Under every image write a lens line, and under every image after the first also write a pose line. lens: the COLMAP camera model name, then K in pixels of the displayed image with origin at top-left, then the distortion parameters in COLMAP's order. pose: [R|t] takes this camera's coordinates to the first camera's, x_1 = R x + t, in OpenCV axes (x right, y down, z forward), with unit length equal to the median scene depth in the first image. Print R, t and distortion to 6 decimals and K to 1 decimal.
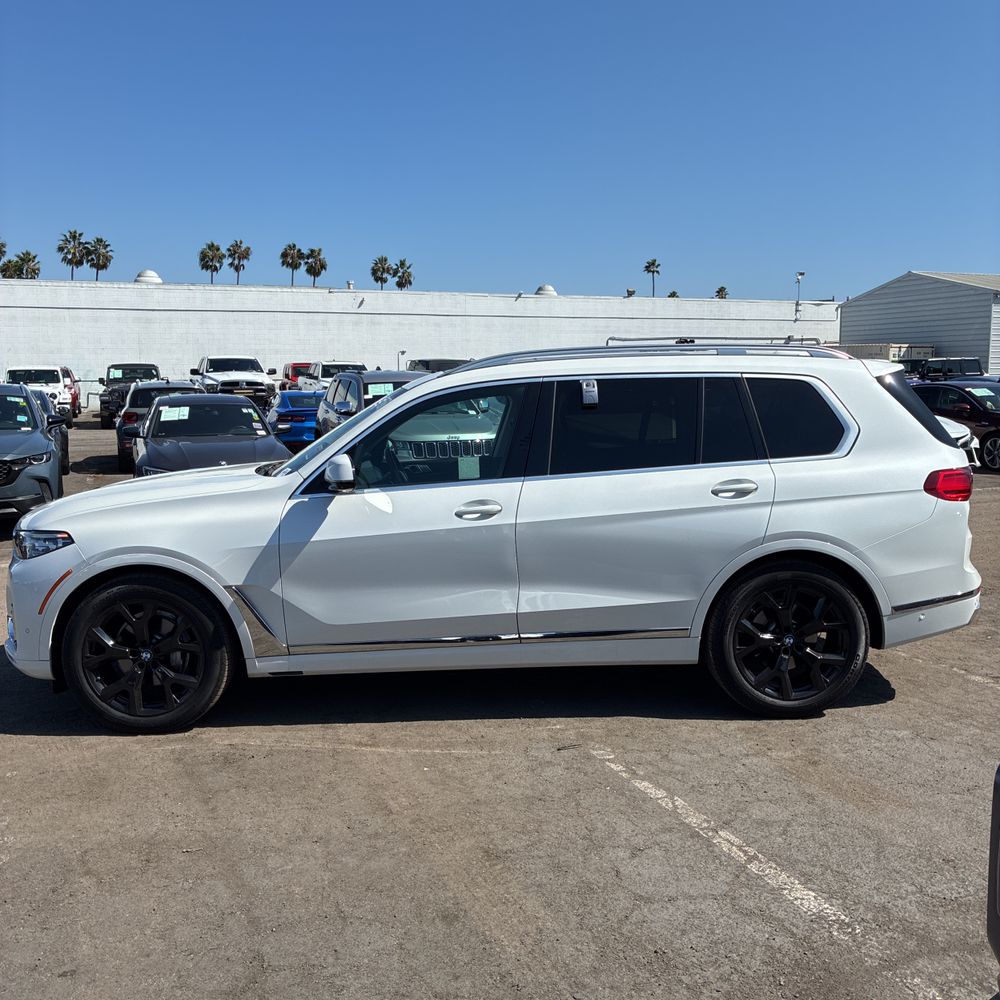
lens RADIAL K [[1008.0, 0, 503.7], [0, 1008.0, 504.9], [0, 0, 1]] dist [0.018231, 0.000000]
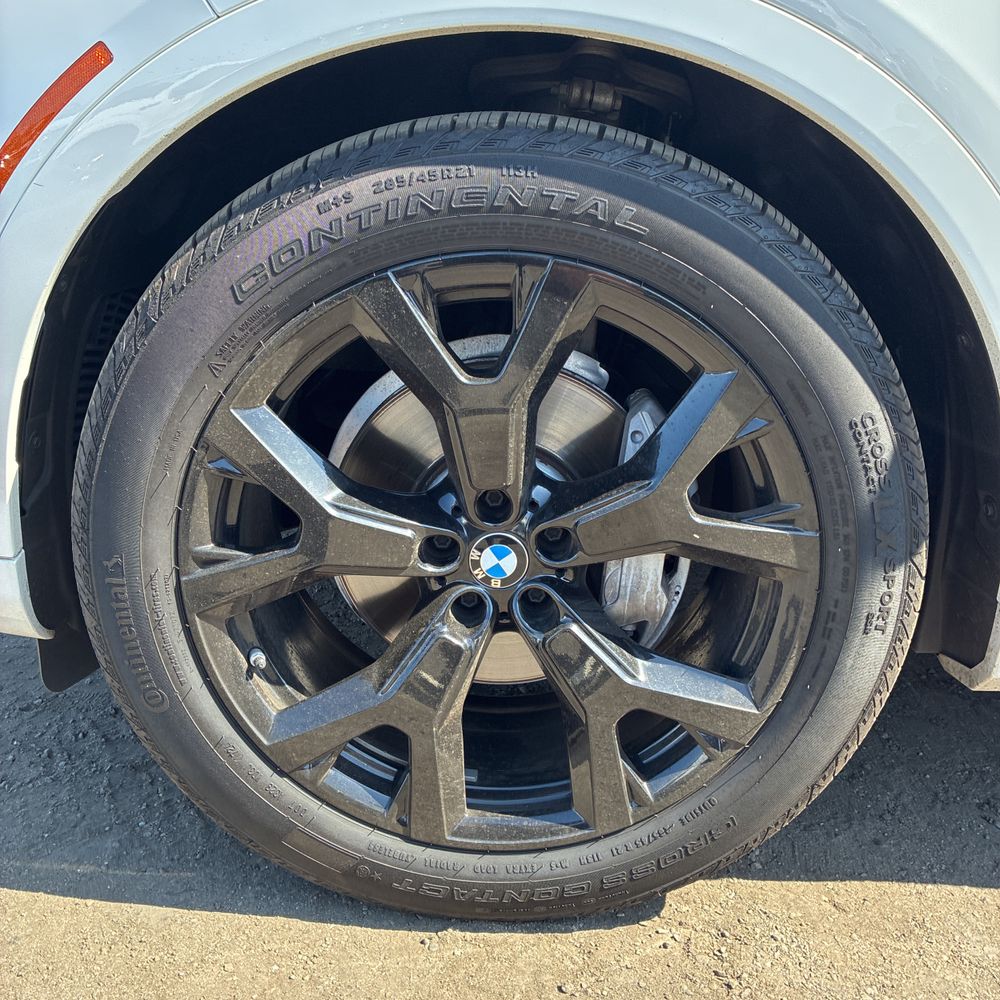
lens RADIAL K [[1008.0, 0, 507.1], [0, 1008.0, 477.0], [0, 0, 1]] dist [0.018231, 0.000000]
pose [[0.997259, 0.062555, -0.039527, -0.337919], [-0.054008, 0.980477, 0.189071, 0.093841], [0.050583, -0.186418, 0.981168, 0.795147]]
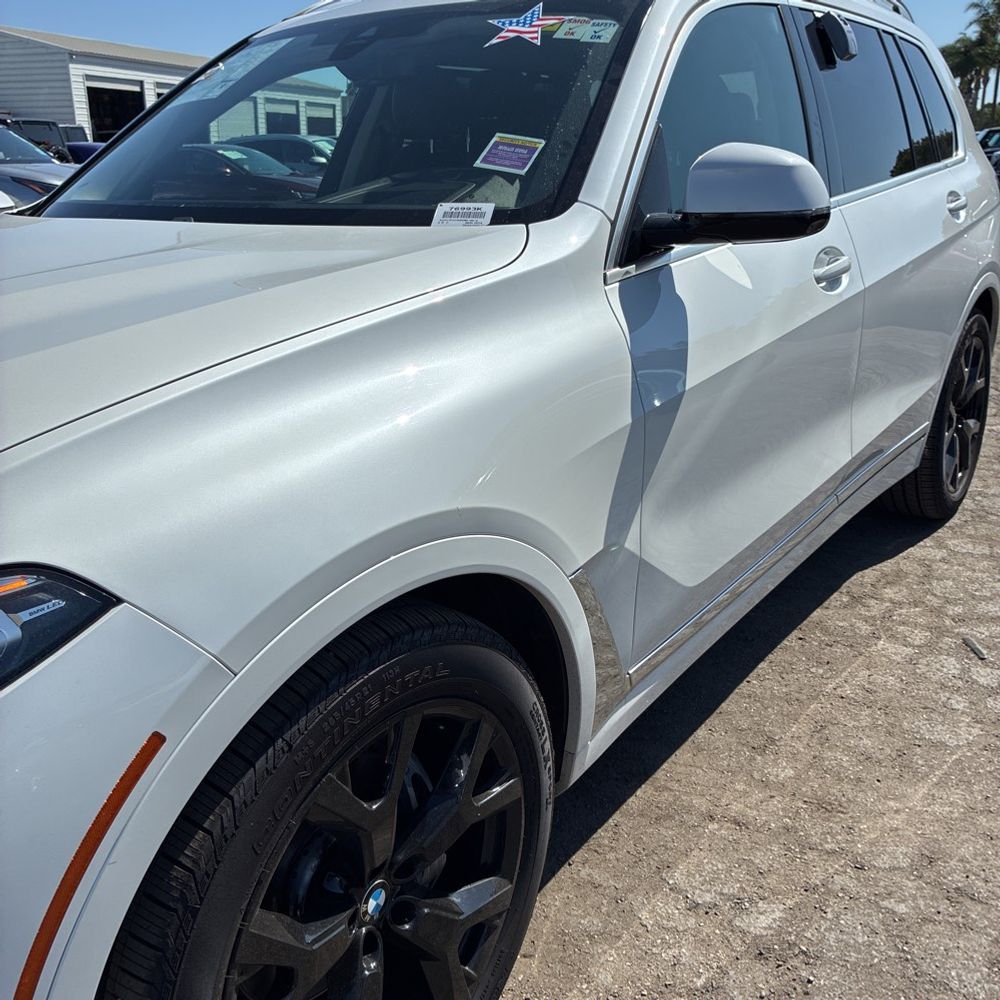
lens RADIAL K [[1008.0, 0, 507.0], [0, 1008.0, 486.7], [0, 0, 1]] dist [0.018231, 0.000000]
pose [[0.608972, -0.241633, 0.755491, -0.502072], [0.098113, 0.968102, 0.230548, -0.020382], [-0.787101, -0.066274, 0.613254, 0.793696]]
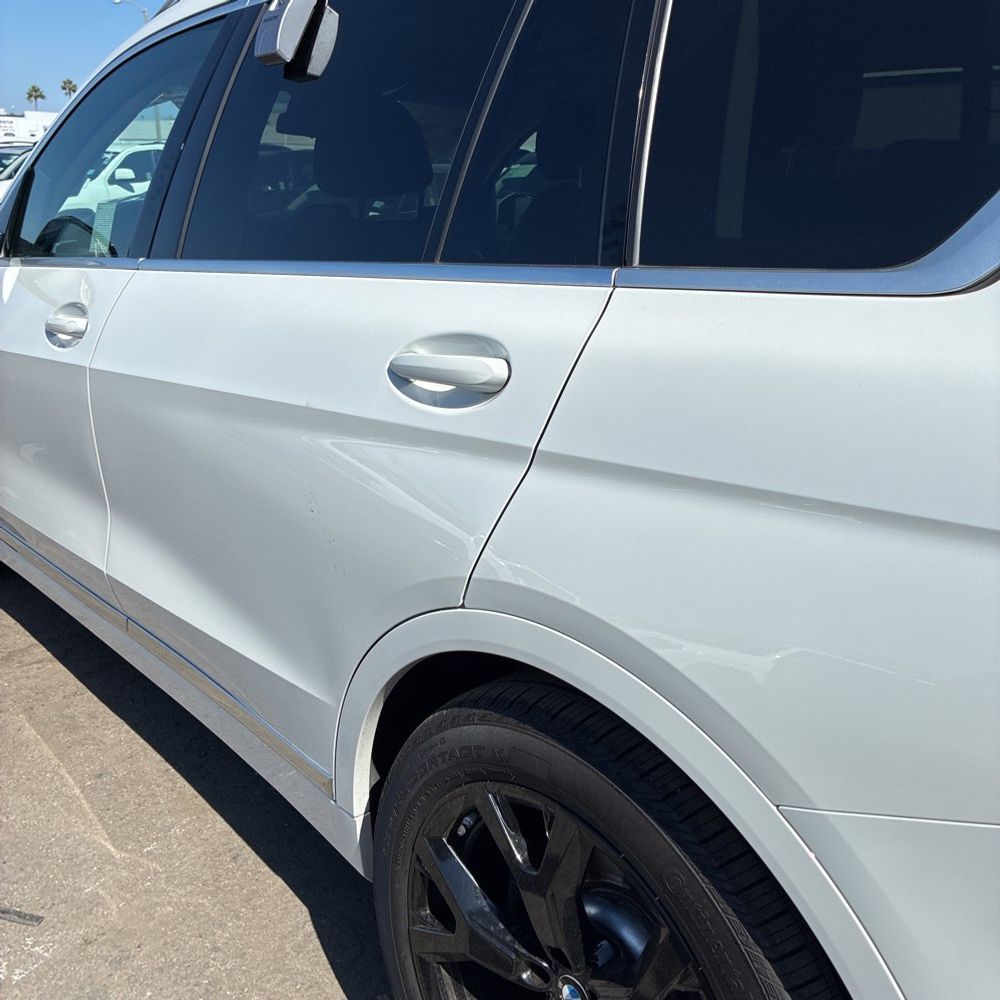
lens RADIAL K [[1008.0, 0, 475.0], [0, 1008.0, 518.3], [0, 0, 1]] dist [0.018231, 0.000000]
pose [[0.629220, 0.265923, -0.730320, 0.424593], [-0.116639, 0.961314, 0.249539, -0.043796], [0.768425, -0.071831, 0.635896, 0.825057]]
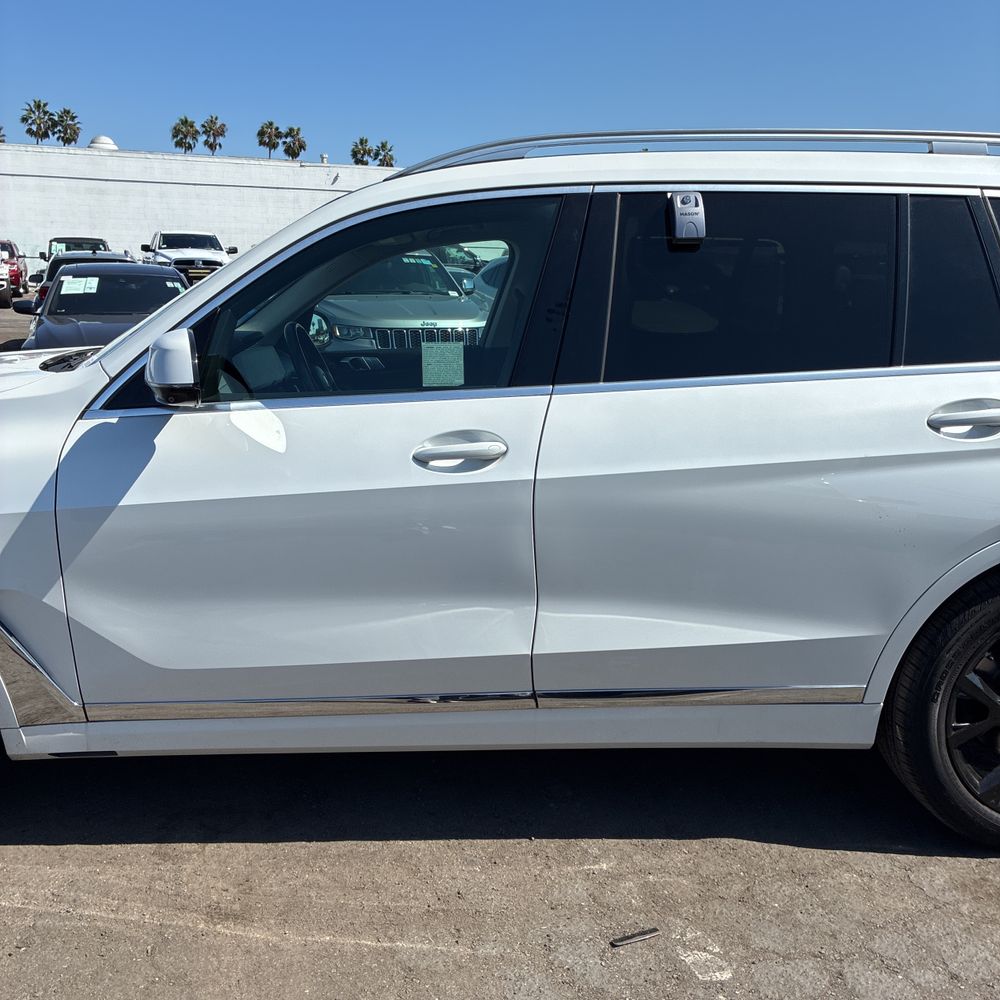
lens RADIAL K [[1008.0, 0, 491.9], [0, 1008.0, 505.4], [0, 0, 1]] dist [0.018231, 0.000000]
pose [[0.999680, 0.023170, 0.010142, -0.013767], [-0.024083, 0.994512, 0.101815, -0.018231], [-0.007728, -0.102027, 0.994752, 0.490159]]
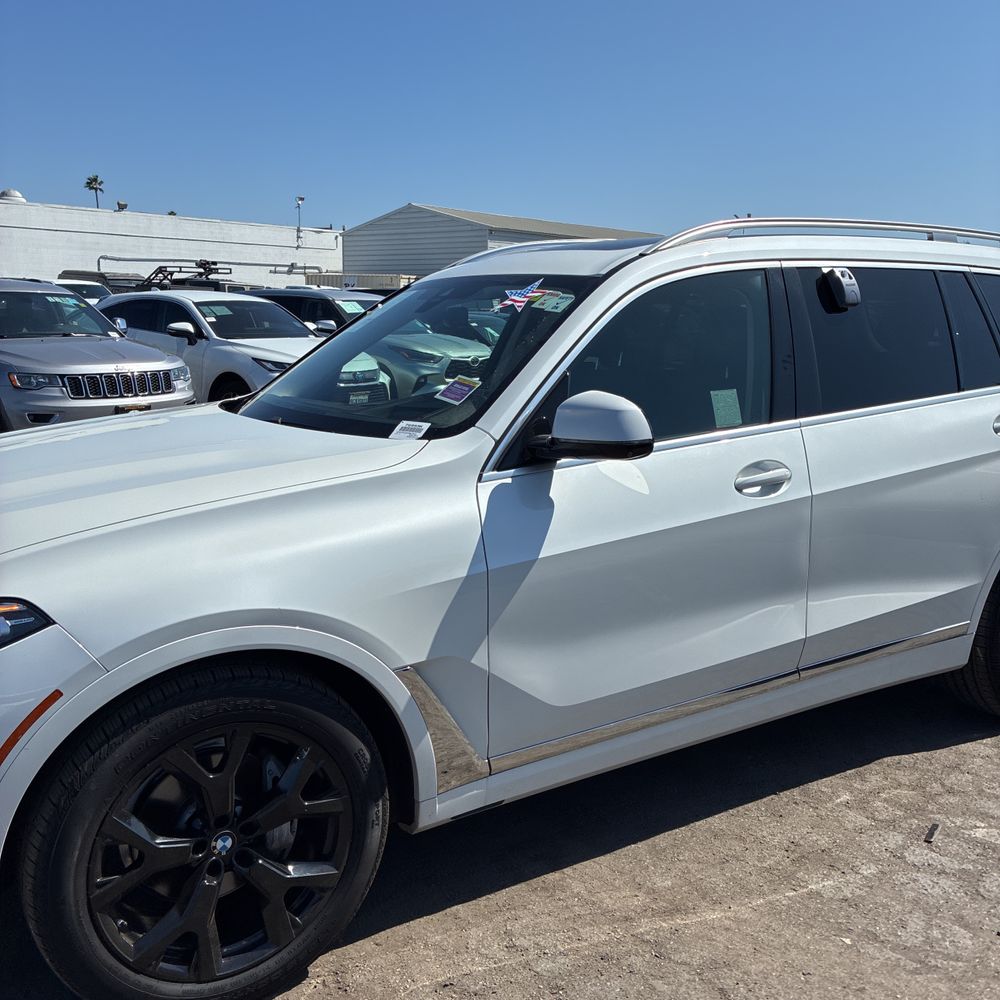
lens RADIAL K [[1008.0, 0, 487.7], [0, 1008.0, 497.8], [0, 0, 1]] dist [0.018231, 0.000000]
pose [[0.869058, -0.075039, 0.488986, -0.451741], [0.045719, 0.996382, 0.071649, -0.032928], [-0.492593, -0.039911, 0.869344, 0.540145]]
